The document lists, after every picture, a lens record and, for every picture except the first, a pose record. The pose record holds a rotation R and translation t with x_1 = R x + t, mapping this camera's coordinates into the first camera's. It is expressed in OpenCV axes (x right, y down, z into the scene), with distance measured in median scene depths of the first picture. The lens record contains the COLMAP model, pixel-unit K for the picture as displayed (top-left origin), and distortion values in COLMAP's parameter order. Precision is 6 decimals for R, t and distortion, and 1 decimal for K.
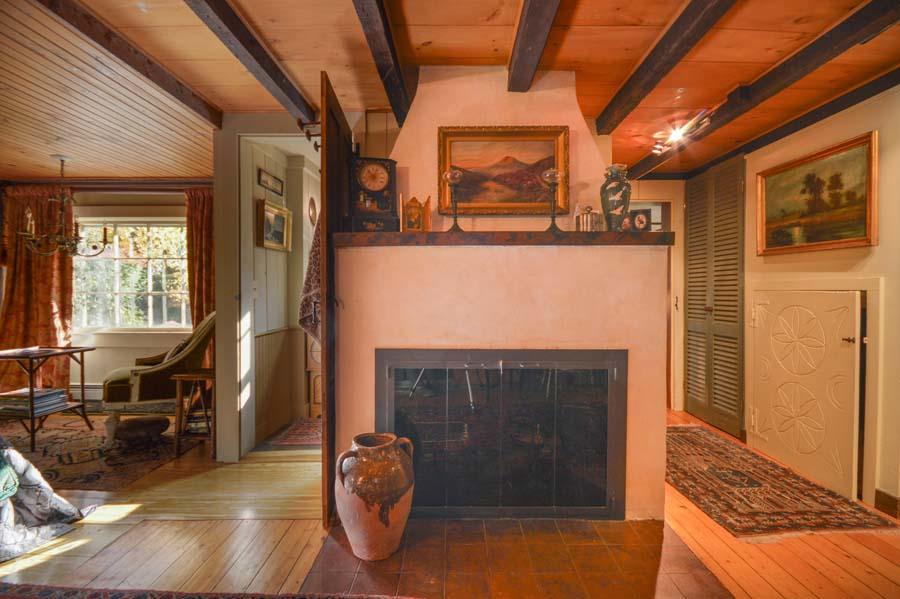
lens RADIAL K [[399.3, 0, 450.0], [0, 399.3, 299.5], [0, 0, 1]] dist [-0.000204, -0.000058]
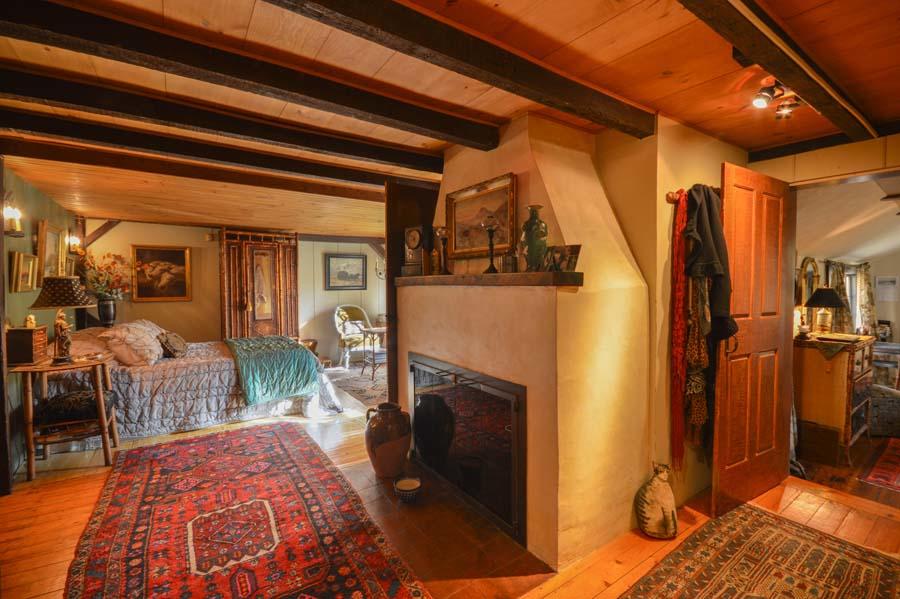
lens RADIAL K [[399.3, 0, 450.0], [0, 399.3, 299.5], [0, 0, 1]] dist [-0.000204, -0.000058]
pose [[0.576407, 0.029751, -0.816621, 1.157732], [-0.011218, 0.999531, 0.028497, -0.124679], [0.817086, -0.007265, 0.576470, 0.241248]]
